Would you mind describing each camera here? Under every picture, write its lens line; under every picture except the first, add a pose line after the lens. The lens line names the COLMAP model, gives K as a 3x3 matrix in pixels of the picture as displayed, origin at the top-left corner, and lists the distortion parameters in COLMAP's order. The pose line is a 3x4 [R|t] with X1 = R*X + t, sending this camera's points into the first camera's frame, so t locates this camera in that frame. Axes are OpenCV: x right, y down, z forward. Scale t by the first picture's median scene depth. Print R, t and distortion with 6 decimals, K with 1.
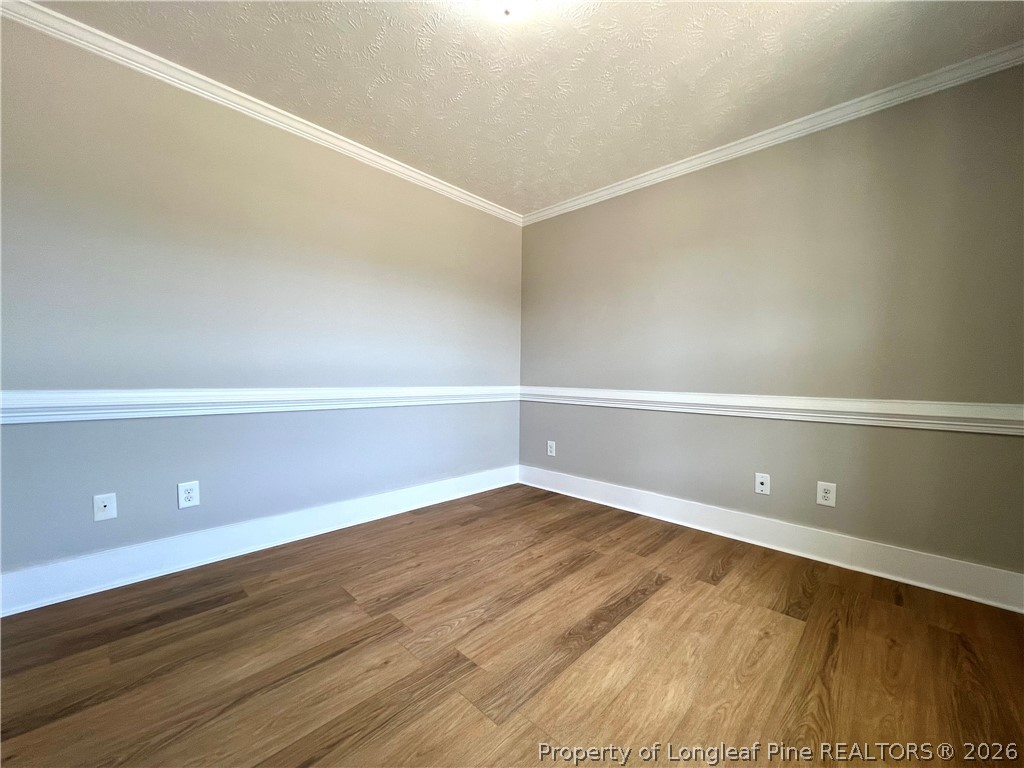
lens RADIAL K [[409.6, 0, 512.0], [0, 409.6, 384.7], [0, 0, 1]] dist [-0.001234, 0.000223]
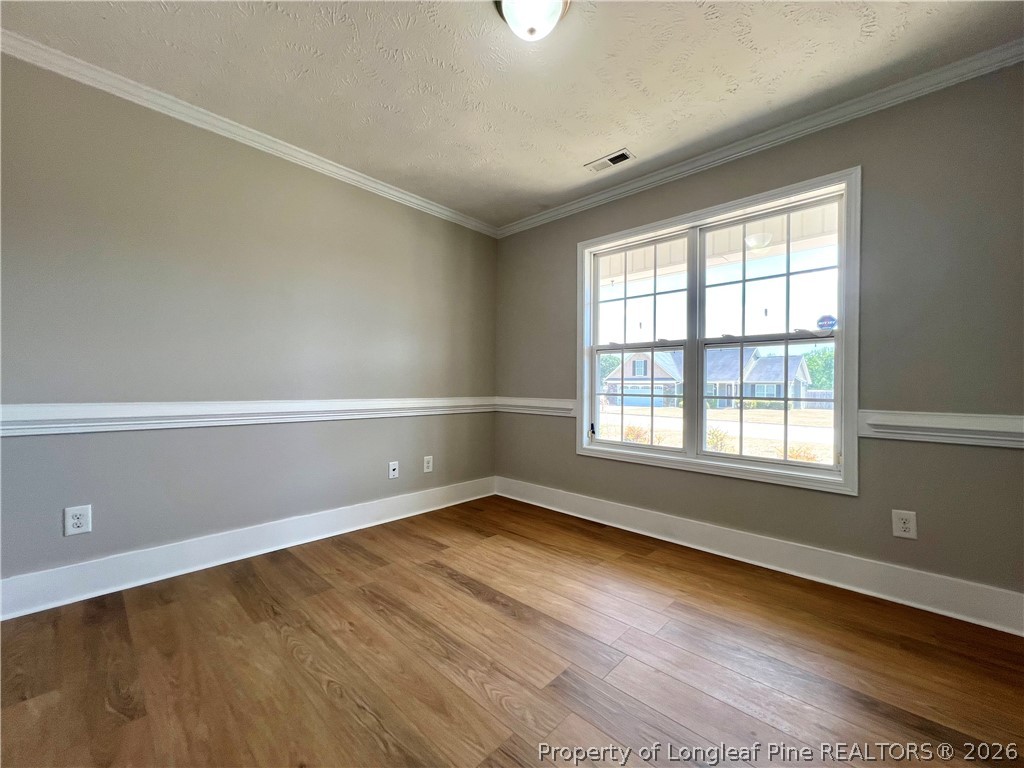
lens RADIAL K [[409.6, 0, 515.7], [0, 409.6, 382.4], [0, 0, 1]] dist [-0.001234, 0.000223]
pose [[-0.011419, -0.003530, 0.999929, -0.740609], [0.011189, 0.999931, 0.003658, -0.027547], [-0.999872, 0.011230, -0.011379, 0.754442]]
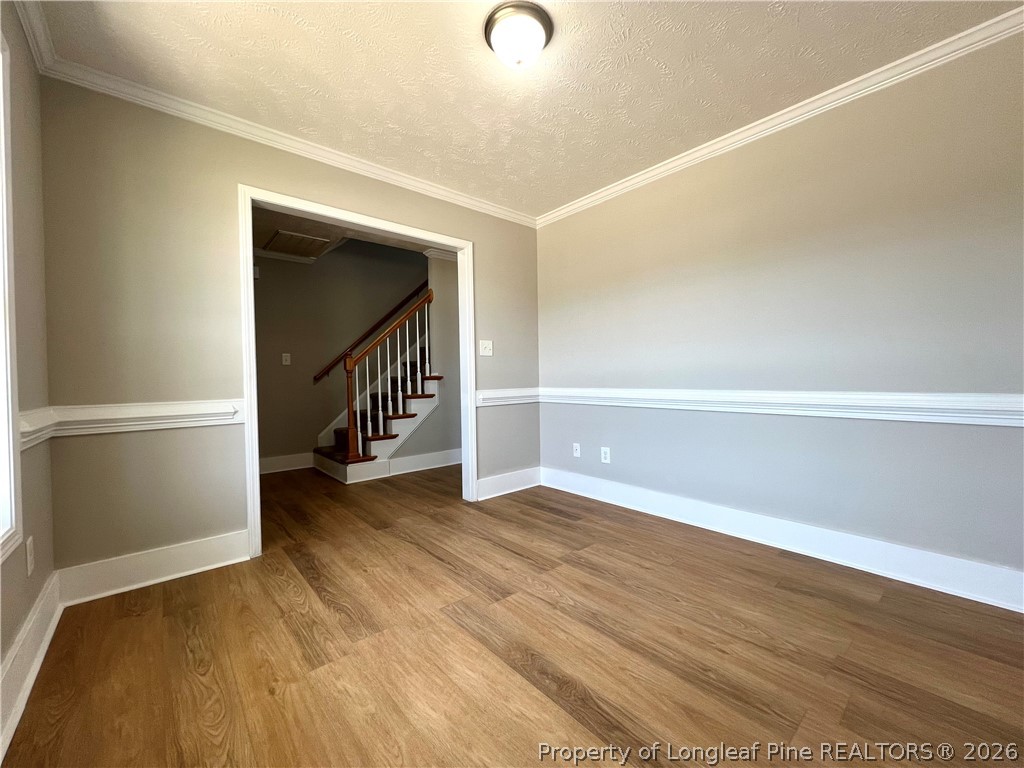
lens RADIAL K [[410.8, 0, 512.3], [0, 410.8, 390.1], [0, 0, 1]] dist [-0.002567, 0.001065]
pose [[-0.096528, 0.014699, -0.995222, 0.801937], [-0.008988, 0.999837, 0.015639, -0.003745], [0.995290, 0.010455, -0.096381, 0.781582]]
